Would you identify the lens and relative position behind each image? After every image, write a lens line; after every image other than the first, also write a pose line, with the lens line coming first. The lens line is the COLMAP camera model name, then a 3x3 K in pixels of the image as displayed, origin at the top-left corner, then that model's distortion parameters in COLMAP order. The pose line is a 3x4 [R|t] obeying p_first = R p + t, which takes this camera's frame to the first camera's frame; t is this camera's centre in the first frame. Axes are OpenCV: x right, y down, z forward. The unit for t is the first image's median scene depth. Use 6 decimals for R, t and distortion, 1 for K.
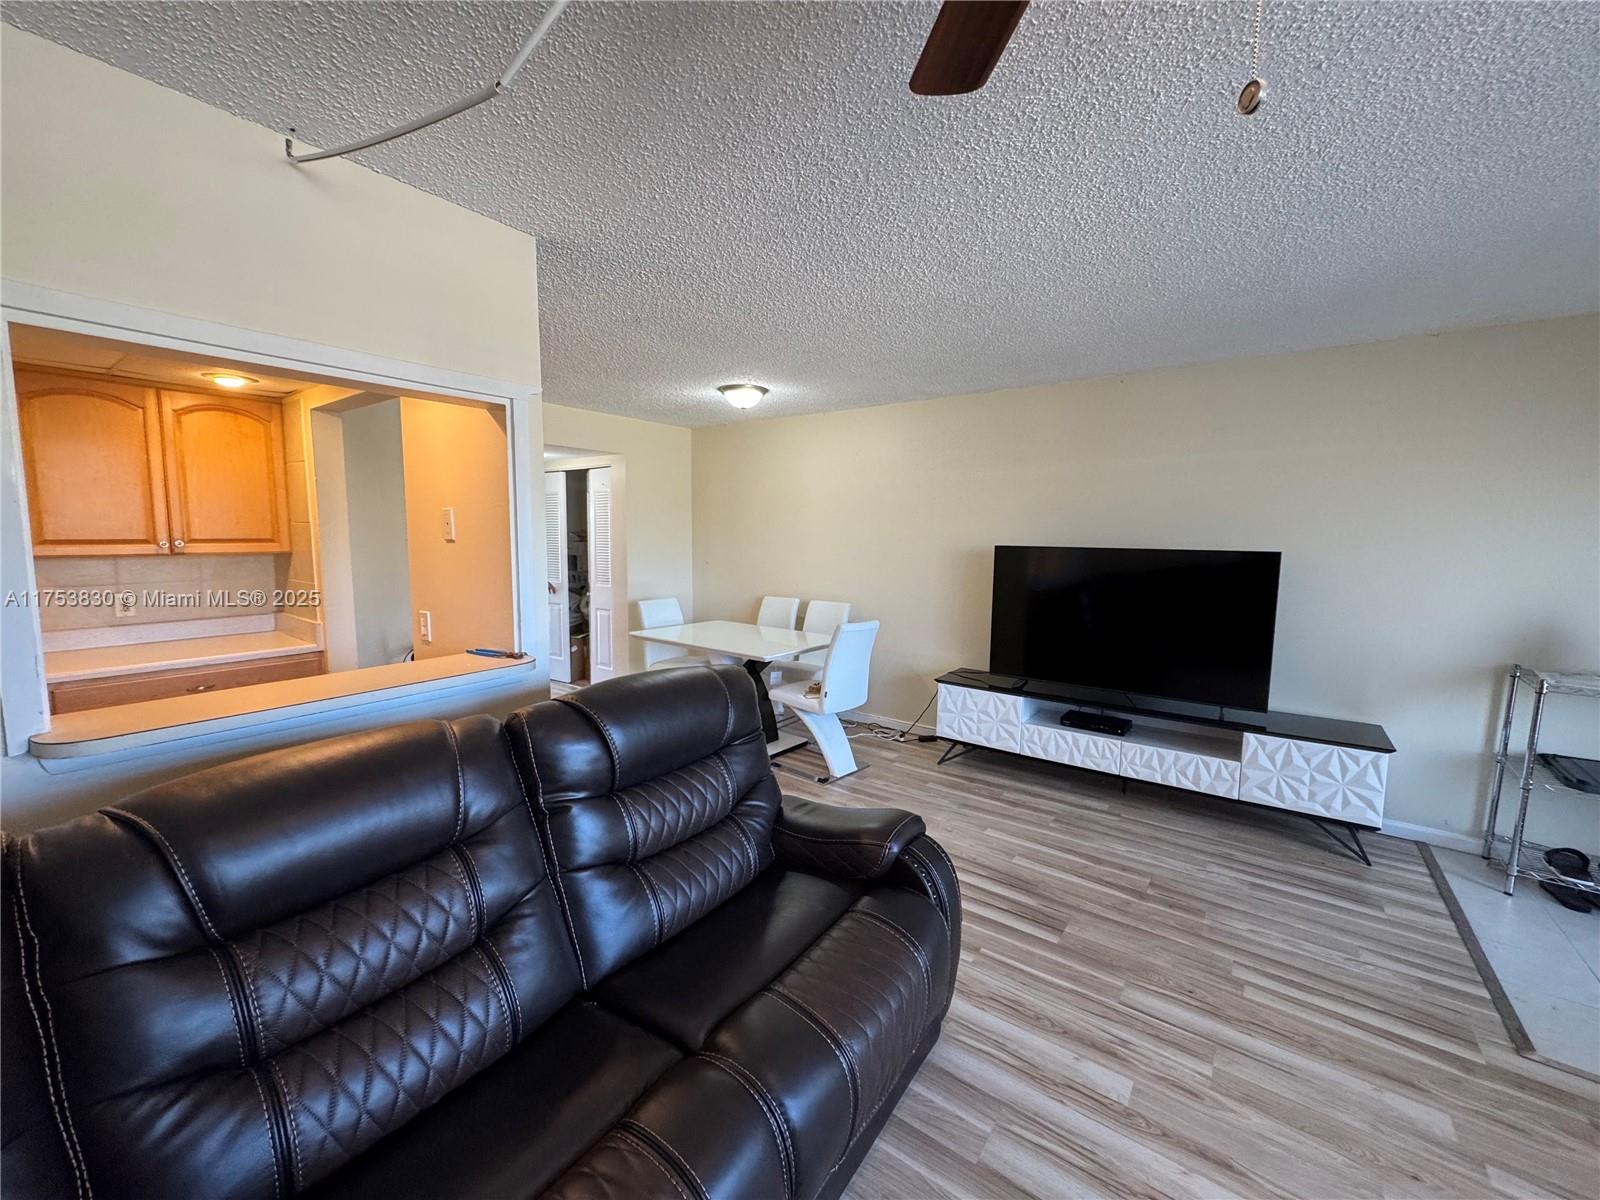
lens RADIAL K [[638.9, 0, 798.9], [0, 638.9, 595.0], [0, 0, 1]] dist [-0.000823, -0.000106]
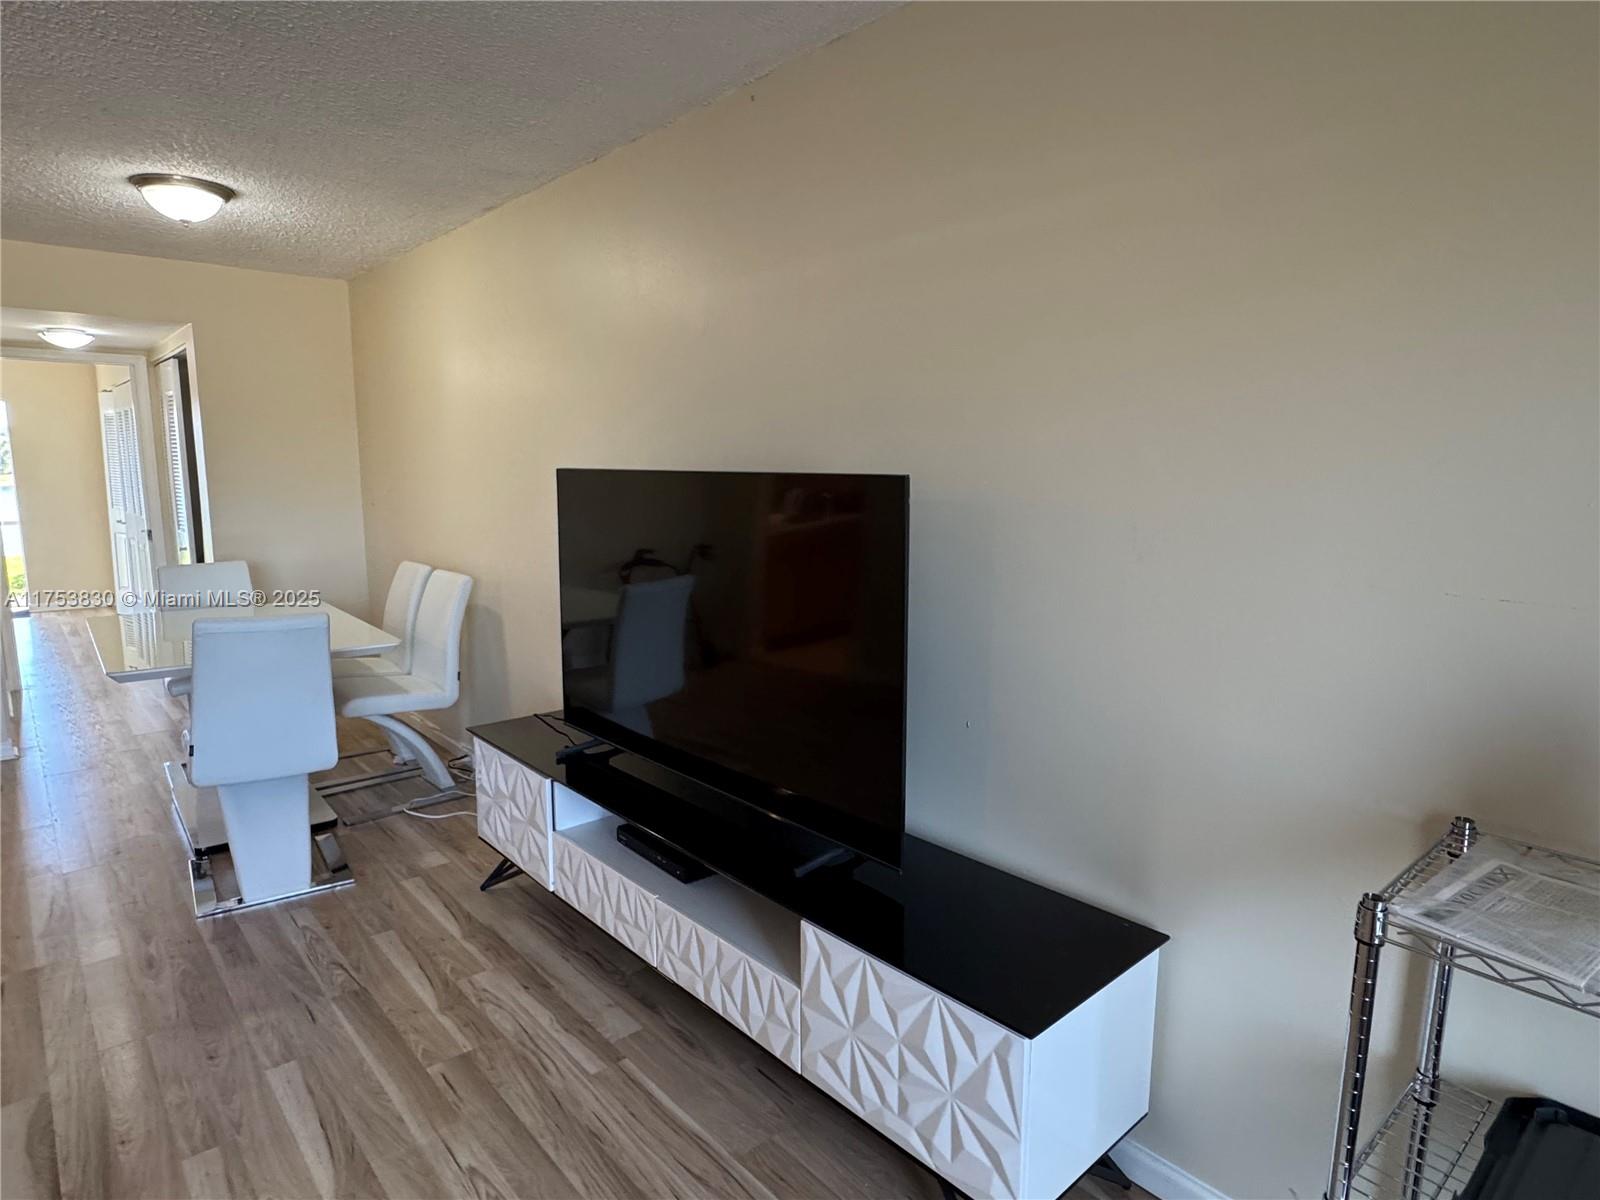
lens RADIAL K [[909.4, 0, 796.3], [0, 909.4, 595.3], [0, 0, 1]] dist [-0.001054, 0.001190]
pose [[0.978484, 0.027277, -0.204511, 0.805920], [-0.018332, 0.998796, 0.045508, -0.018432], [0.205506, -0.040780, 0.977806, 0.437187]]
